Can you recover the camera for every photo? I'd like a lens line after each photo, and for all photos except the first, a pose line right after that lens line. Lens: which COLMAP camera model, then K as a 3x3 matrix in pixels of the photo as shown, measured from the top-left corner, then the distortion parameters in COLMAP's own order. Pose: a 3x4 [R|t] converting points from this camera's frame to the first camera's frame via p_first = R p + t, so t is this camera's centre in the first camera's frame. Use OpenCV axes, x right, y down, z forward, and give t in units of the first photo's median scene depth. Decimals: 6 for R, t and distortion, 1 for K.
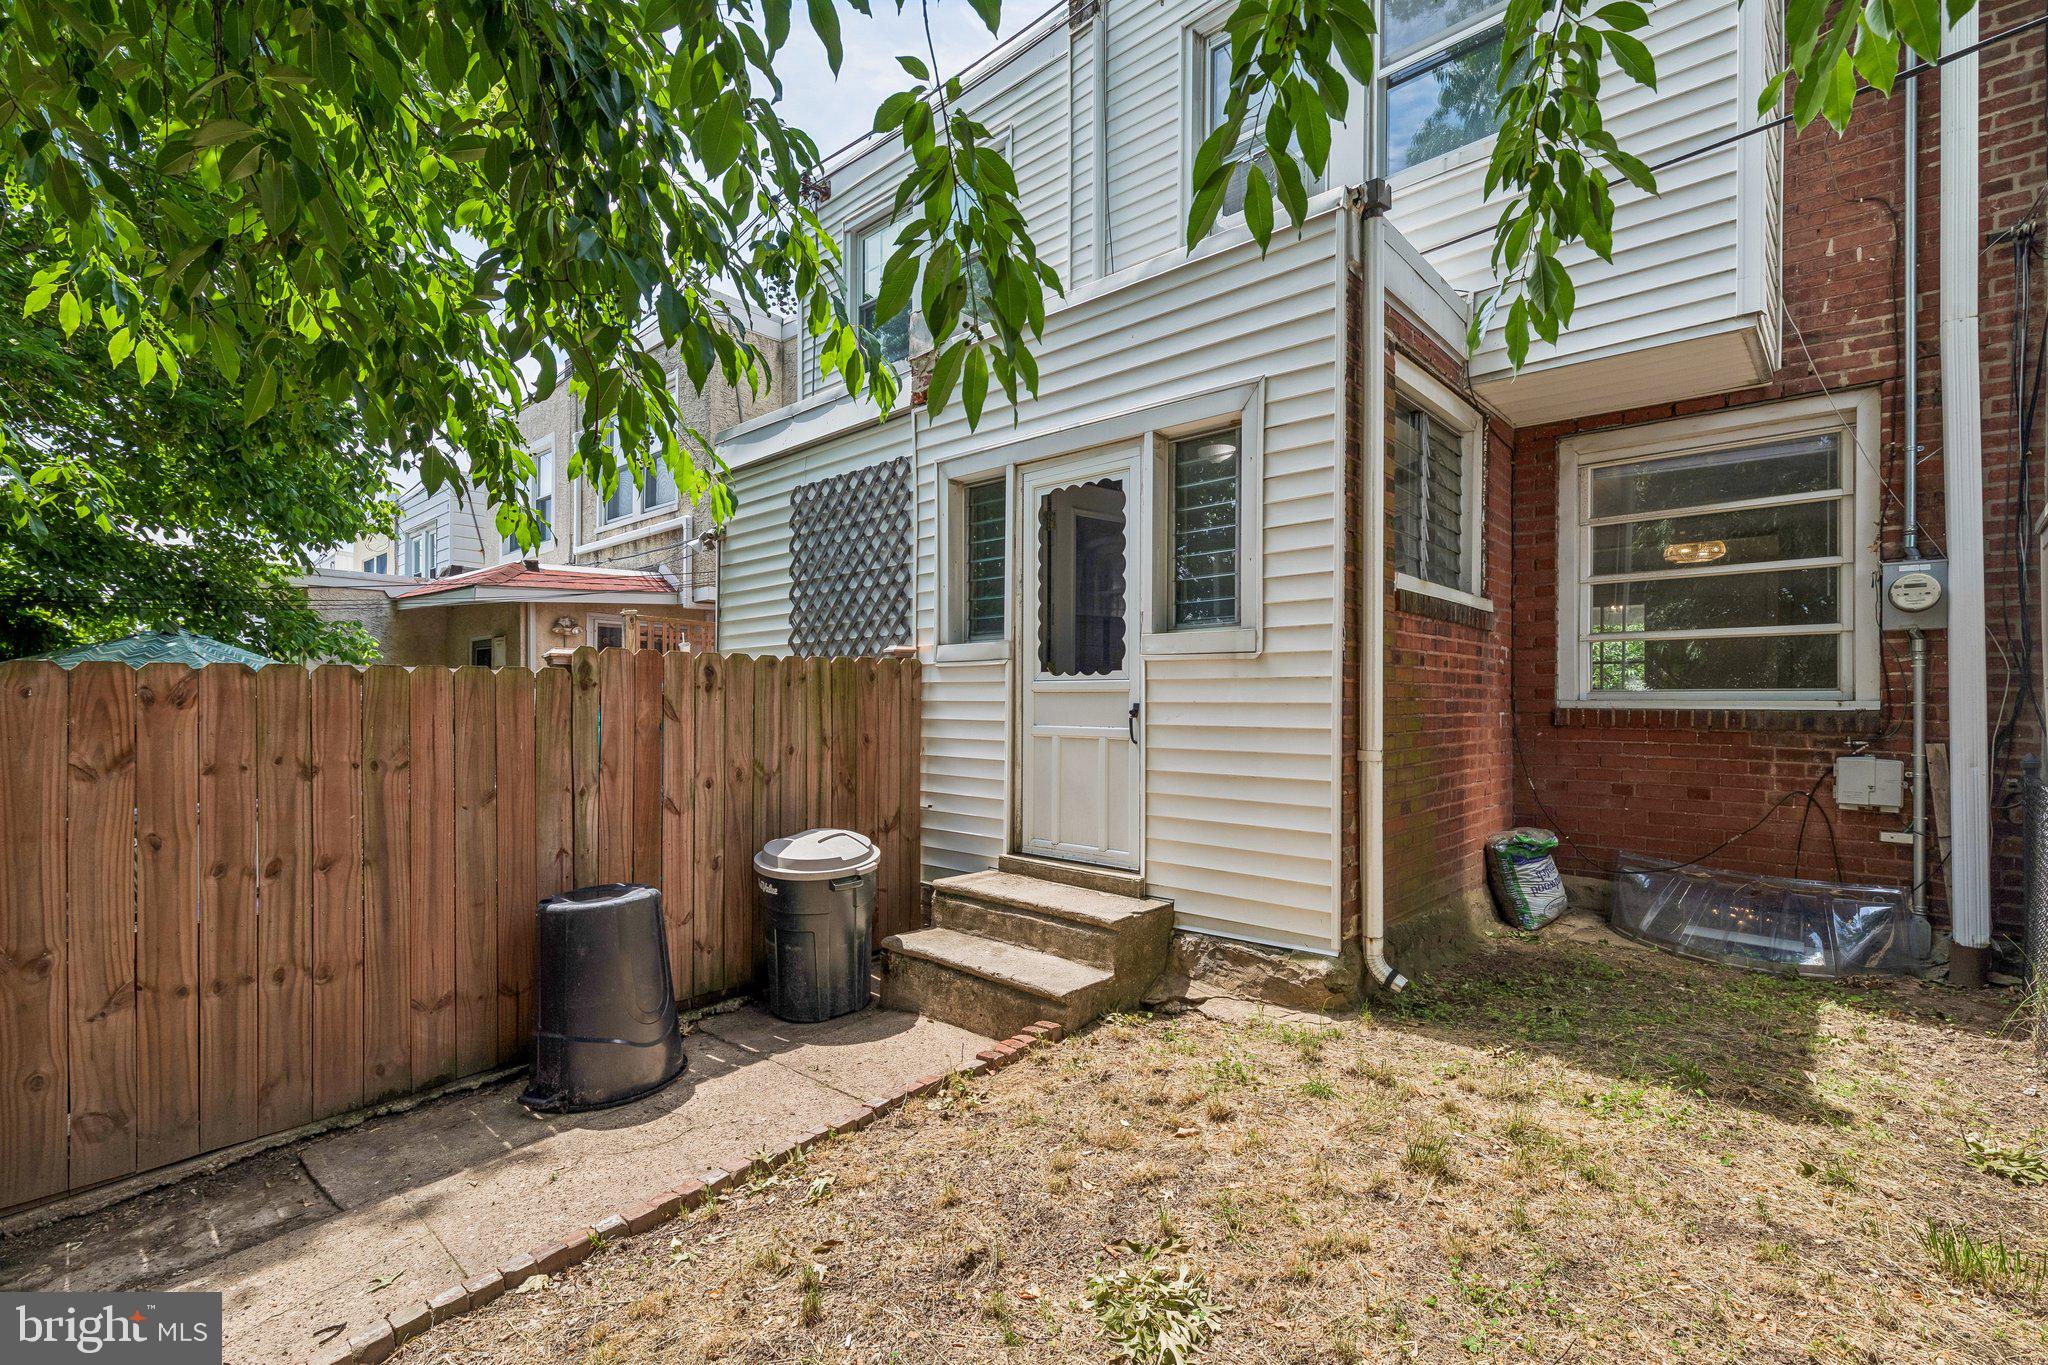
lens RADIAL K [[923.5, 0, 1030.7], [0, 923.5, 696.7], [0, 0, 1]] dist [0.005312, -0.001042]
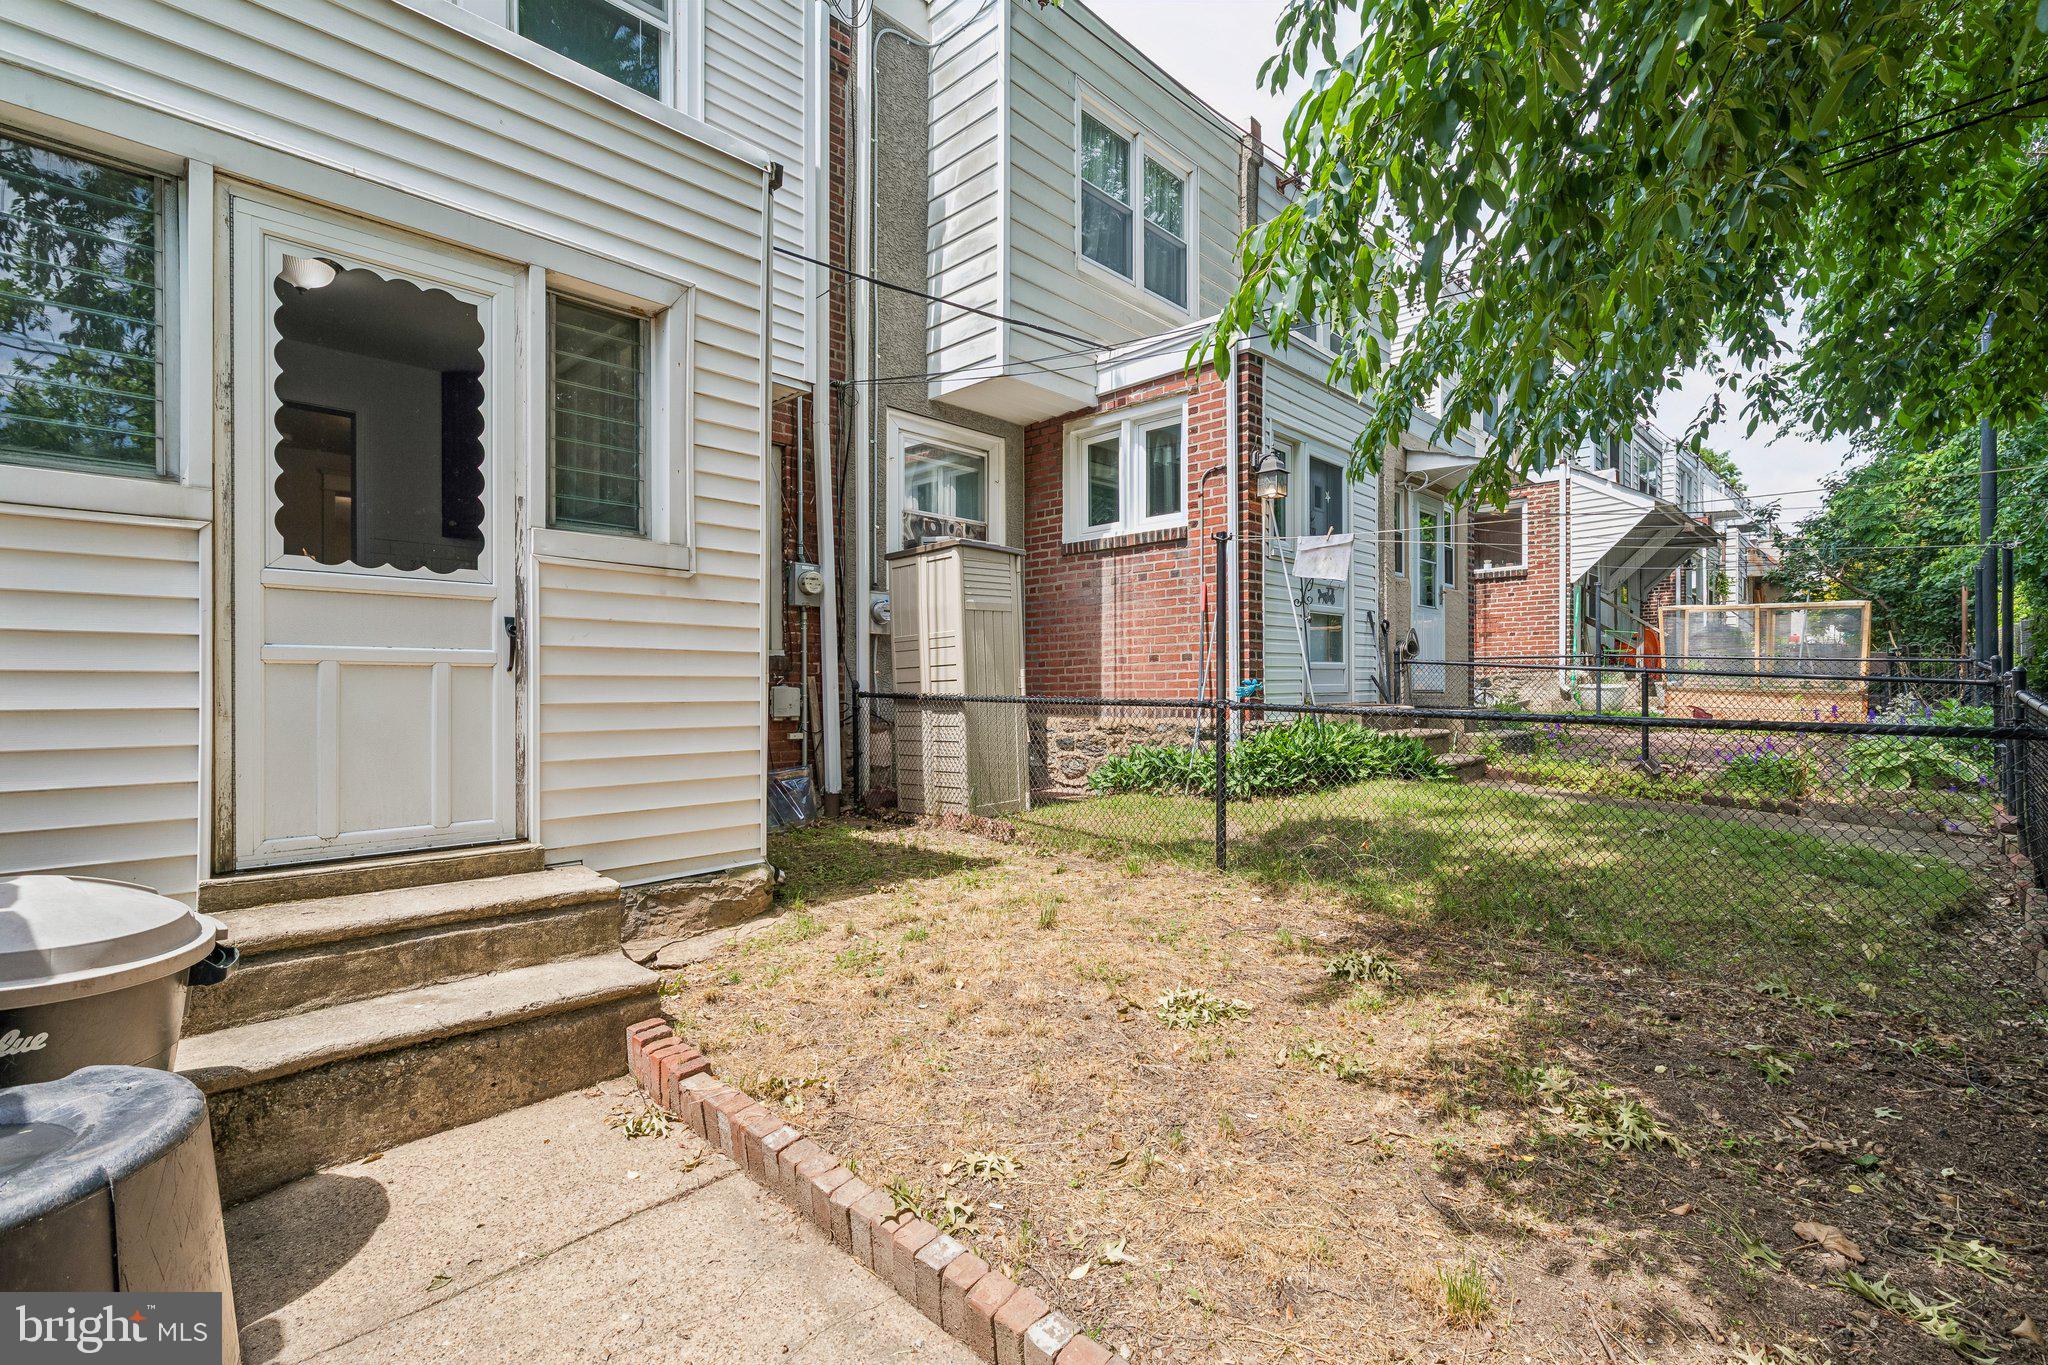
lens RADIAL K [[923.5, 0, 1030.3], [0, 923.5, 682.8], [0, 0, 1]] dist [0.005312, -0.001042]
pose [[0.015134, 0.000431, 0.999885, -0.644038], [-0.003233, 0.999995, -0.000382, 0.060550], [-0.999880, -0.003227, 0.015135, 0.579352]]
